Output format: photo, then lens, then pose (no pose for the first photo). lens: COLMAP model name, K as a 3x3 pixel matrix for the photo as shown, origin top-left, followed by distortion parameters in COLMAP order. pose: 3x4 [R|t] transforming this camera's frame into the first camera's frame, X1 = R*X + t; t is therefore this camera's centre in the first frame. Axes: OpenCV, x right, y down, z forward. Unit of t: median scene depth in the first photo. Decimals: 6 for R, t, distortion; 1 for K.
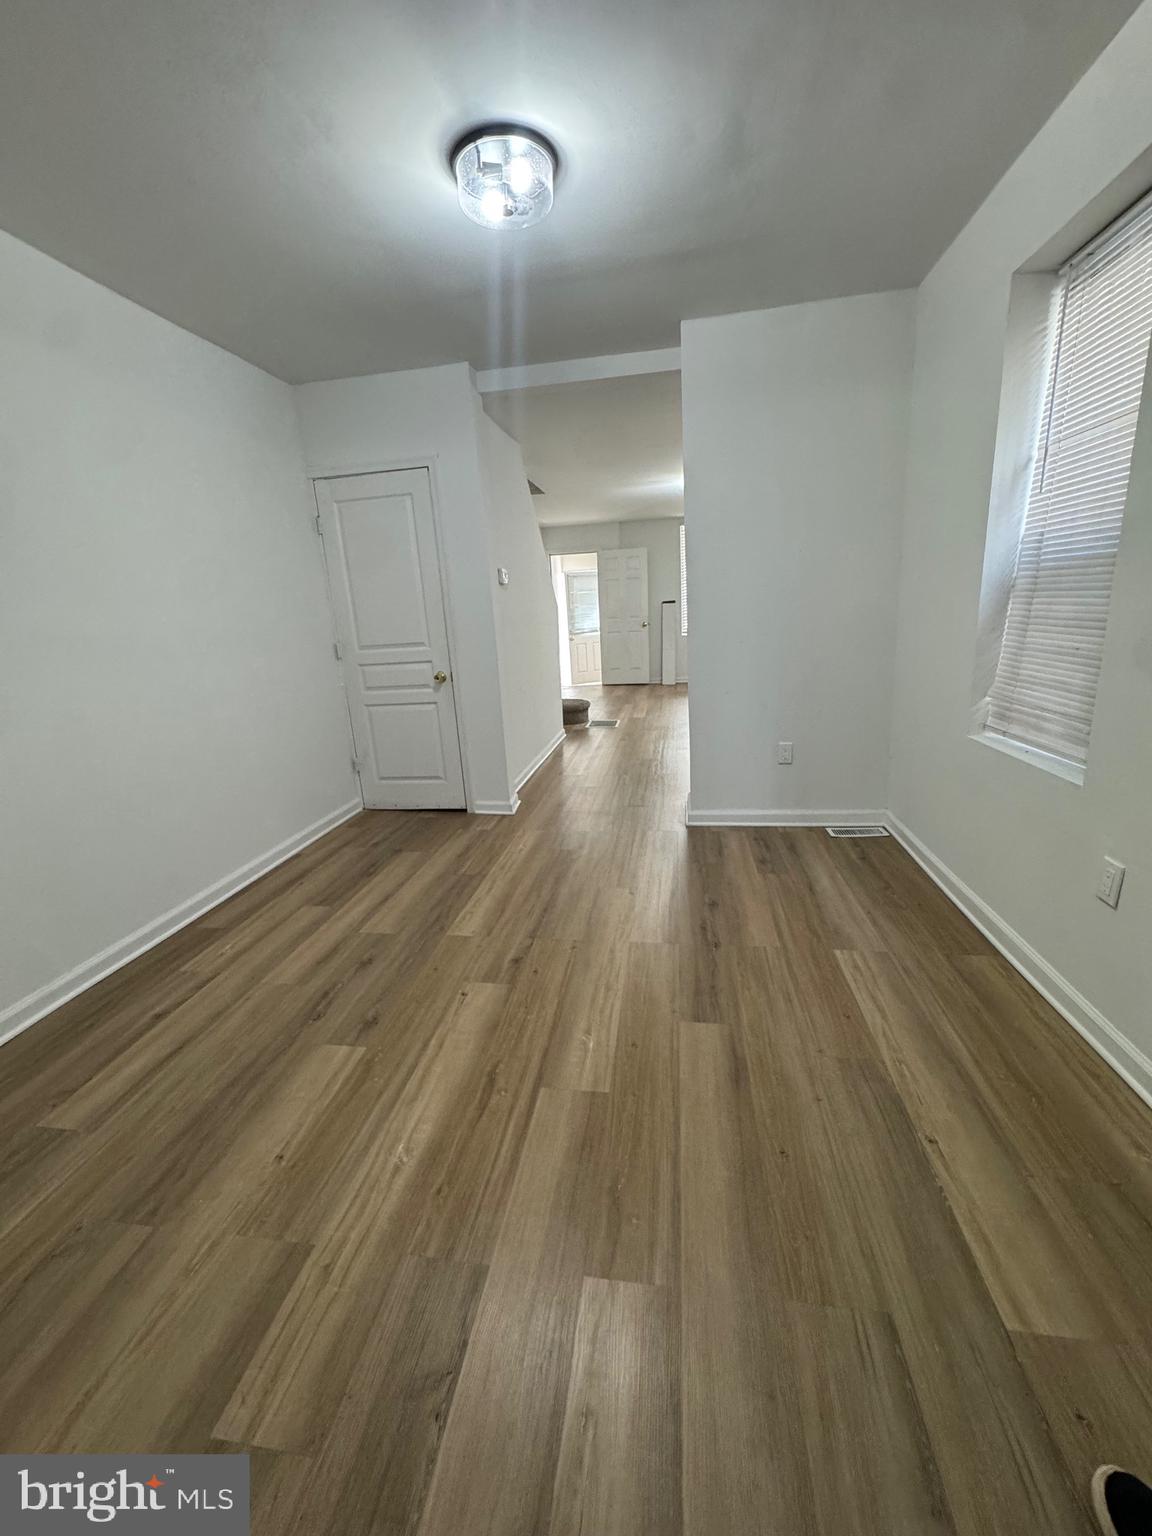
lens RADIAL K [[609.5, 0, 572.1], [0, 609.5, 768.7], [0, 0, 1]] dist [-0.007317, 0.000813]
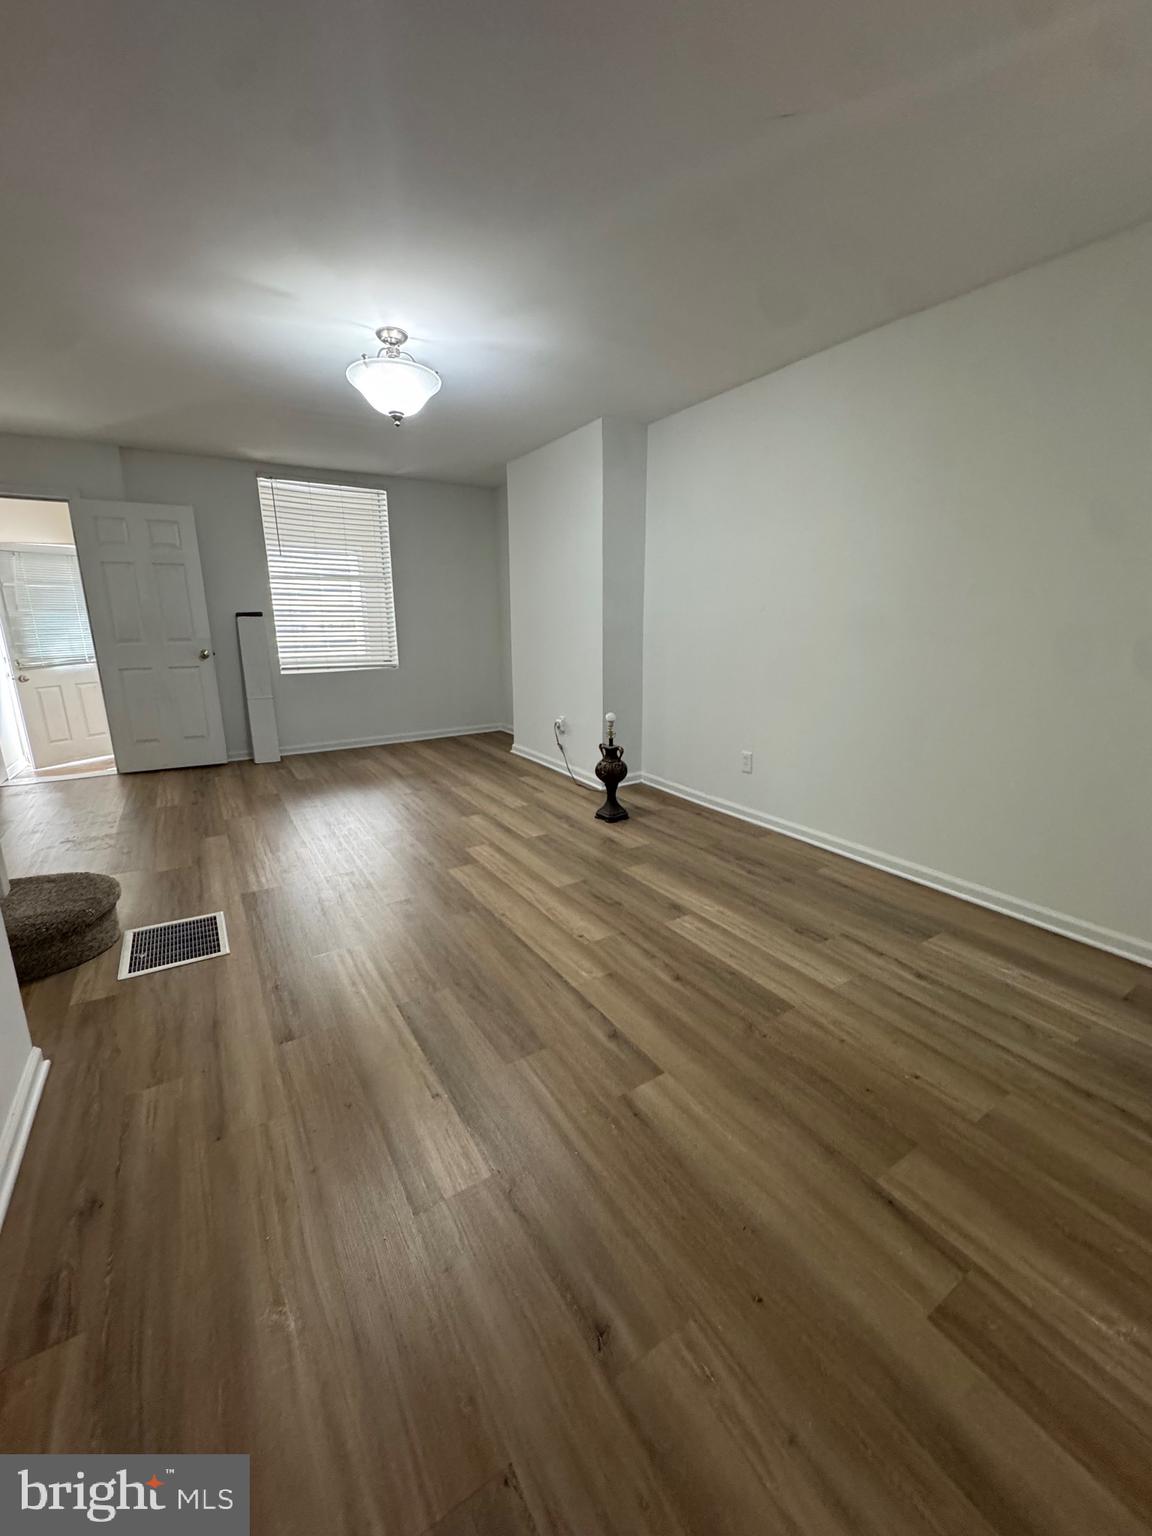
lens RADIAL K [[609.5, 0, 579.6], [0, 609.5, 768.5], [0, 0, 1]] dist [-0.007317, 0.000813]
pose [[0.753296, -0.110066, 0.648407, 0.118659], [0.130379, 0.991322, 0.016806, -0.799433], [-0.644629, 0.071879, 0.761109, 3.020320]]
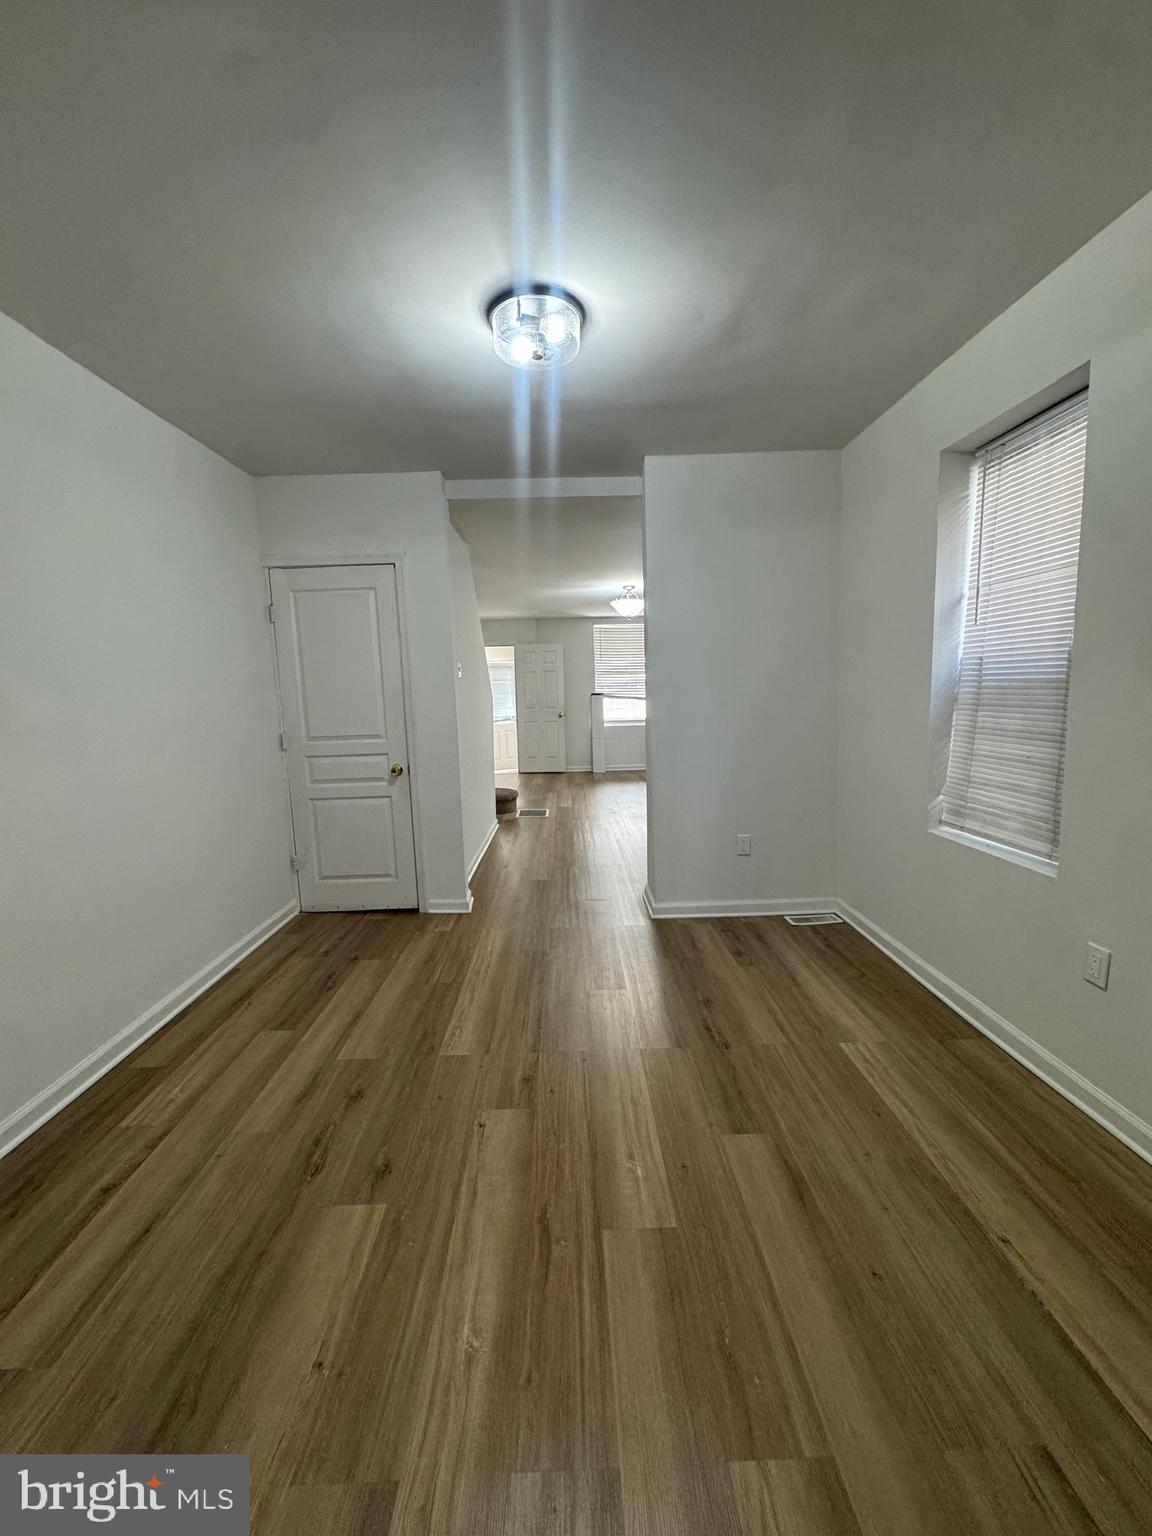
lens RADIAL K [[609.5, 0, 579.1], [0, 609.5, 770.2], [0, 0, 1]] dist [-0.007317, 0.000813]
pose [[0.984557, 0.006278, 0.174952, -0.199583], [0.017778, 0.990605, -0.135597, -0.028206], [-0.174160, 0.136613, 0.975195, 0.020628]]
